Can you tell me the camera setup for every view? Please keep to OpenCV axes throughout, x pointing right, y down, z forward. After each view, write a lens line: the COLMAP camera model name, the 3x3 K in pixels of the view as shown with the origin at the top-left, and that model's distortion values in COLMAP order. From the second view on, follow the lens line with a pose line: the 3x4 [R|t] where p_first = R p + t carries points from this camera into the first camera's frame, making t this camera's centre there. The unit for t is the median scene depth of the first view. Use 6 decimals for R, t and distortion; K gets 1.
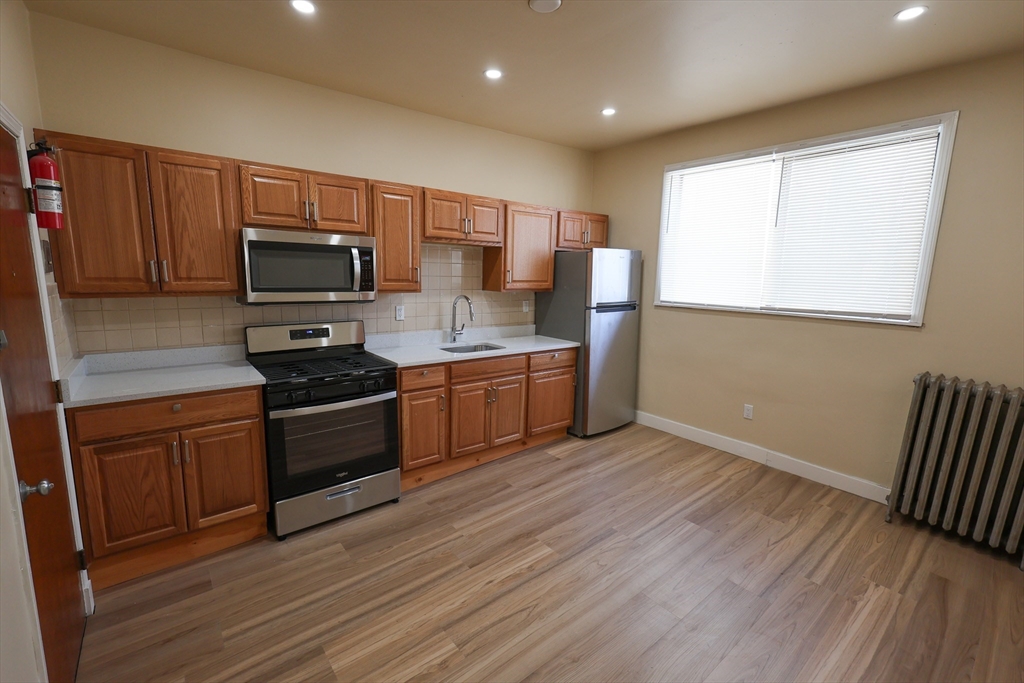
lens RADIAL K [[438.9, 0, 512.0], [0, 438.9, 341.5], [0, 0, 1]] dist [0.001819, 0.000167]
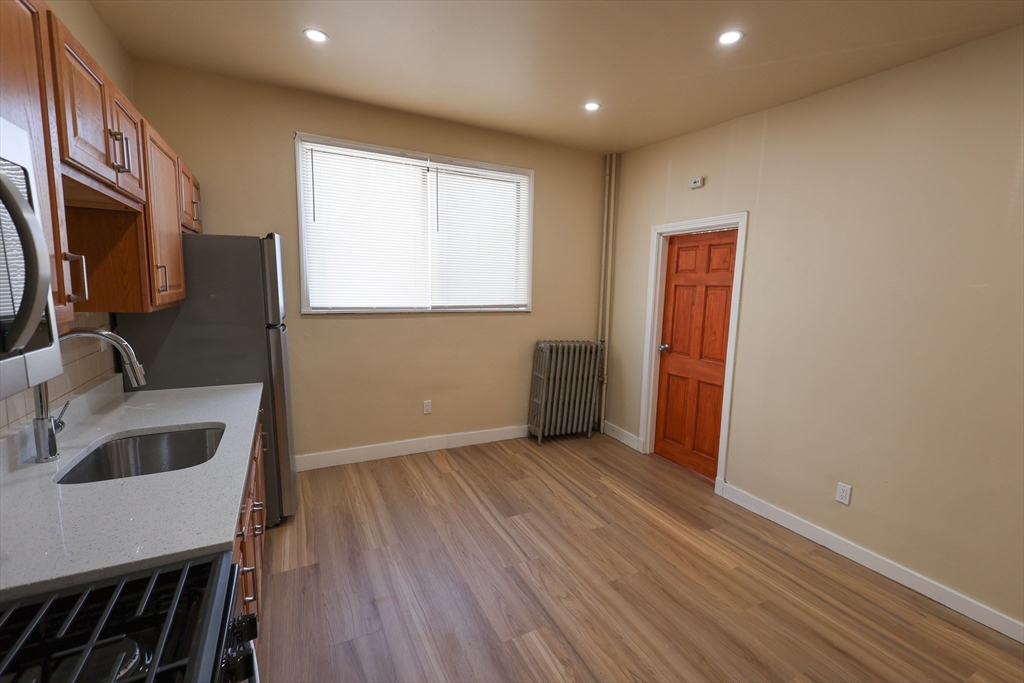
lens RADIAL K [[449.2, 0, 513.4], [0, 449.2, 338.7], [0, 0, 1]] dist [0.021354, -0.000047]
pose [[0.207737, -0.139366, 0.968206, -0.487260], [0.133681, 0.984557, 0.113037, -0.104920], [-0.969007, 0.105949, 0.223160, 0.621556]]
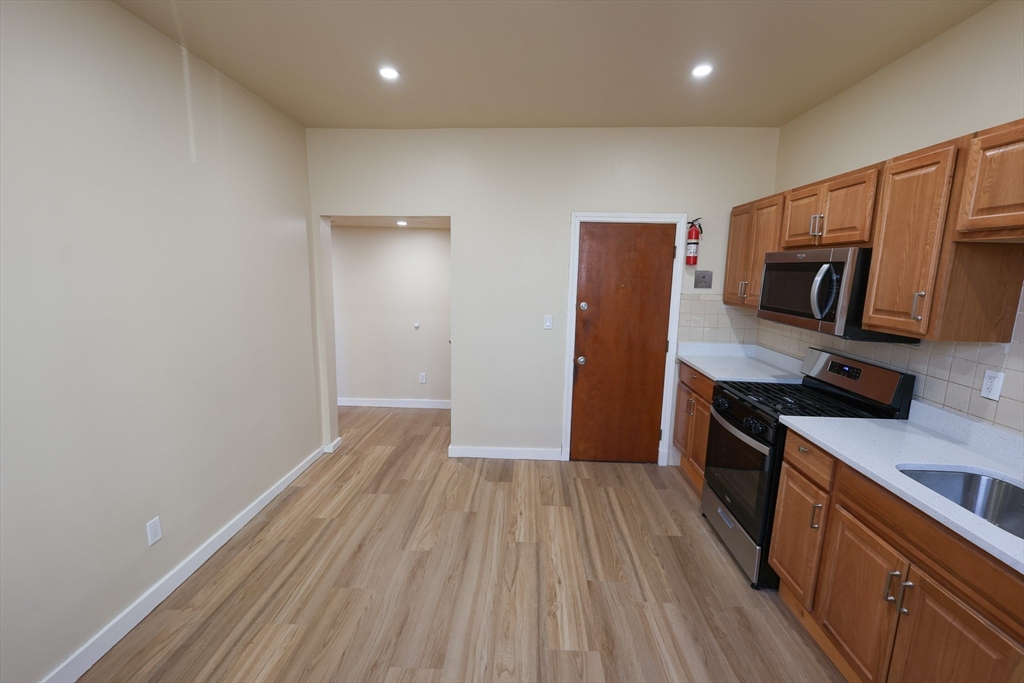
lens RADIAL K [[441.6, 0, 519.9], [0, 441.6, 341.9], [0, 0, 1]] dist [0.001930, -0.000328]
pose [[-0.648004, 0.088215, -0.756511, 0.526238], [-0.156256, 0.956744, 0.245408, -0.167643], [0.745436, 0.277235, -0.606190, 0.981261]]
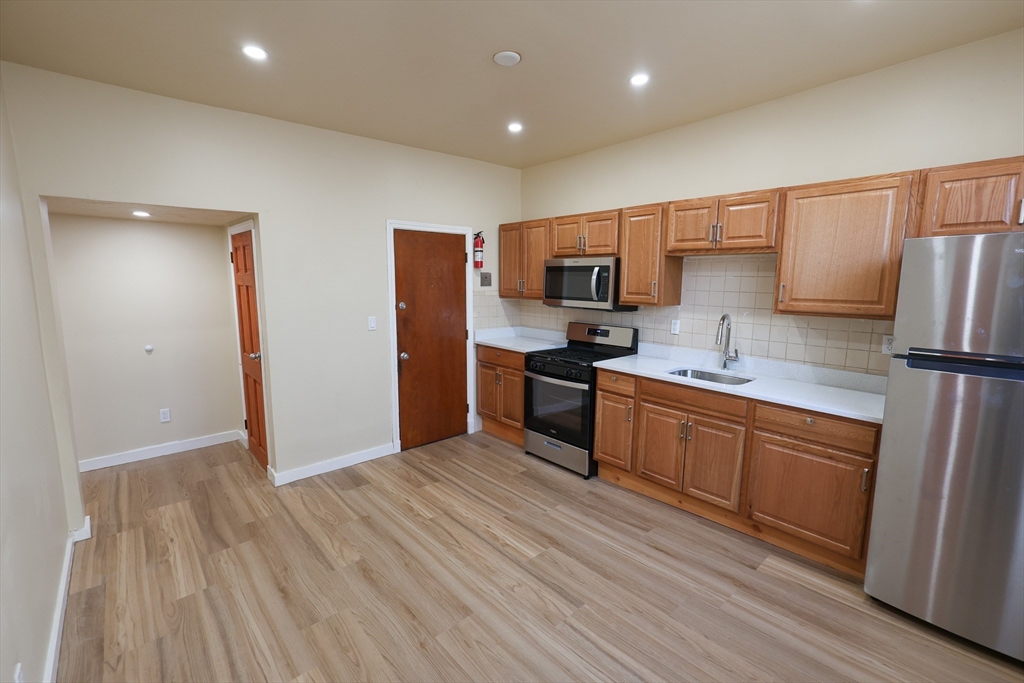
lens RADIAL K [[441.6, 0, 519.9], [0, 441.6, 341.9], [0, 0, 1]] dist [0.001930, -0.000328]
pose [[0.060210, 0.120770, -0.990853, 0.809664], [-0.163450, 0.980448, 0.109570, -0.092824], [0.984713, 0.155358, 0.078773, 0.632285]]
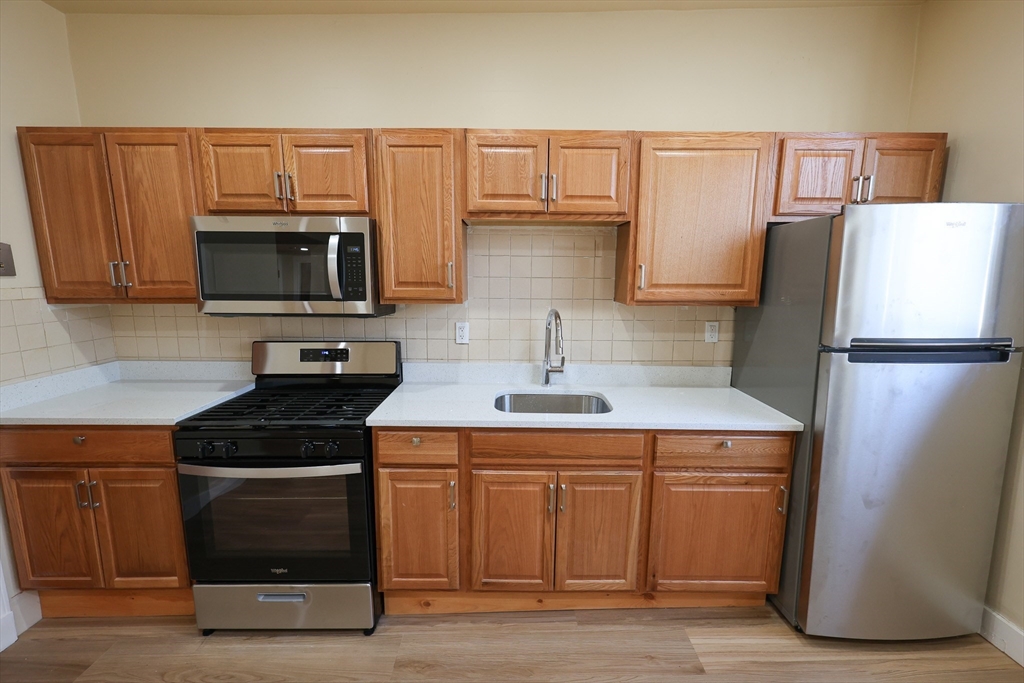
lens RADIAL K [[438.9, 0, 512.0], [0, 438.9, 341.5], [0, 0, 1]] dist [0.001819, 0.000167]
pose [[0.780937, 0.079144, -0.619575, 0.241883], [-0.085335, 0.996158, 0.019689, -0.079092], [0.618753, 0.037495, 0.784690, 0.577012]]
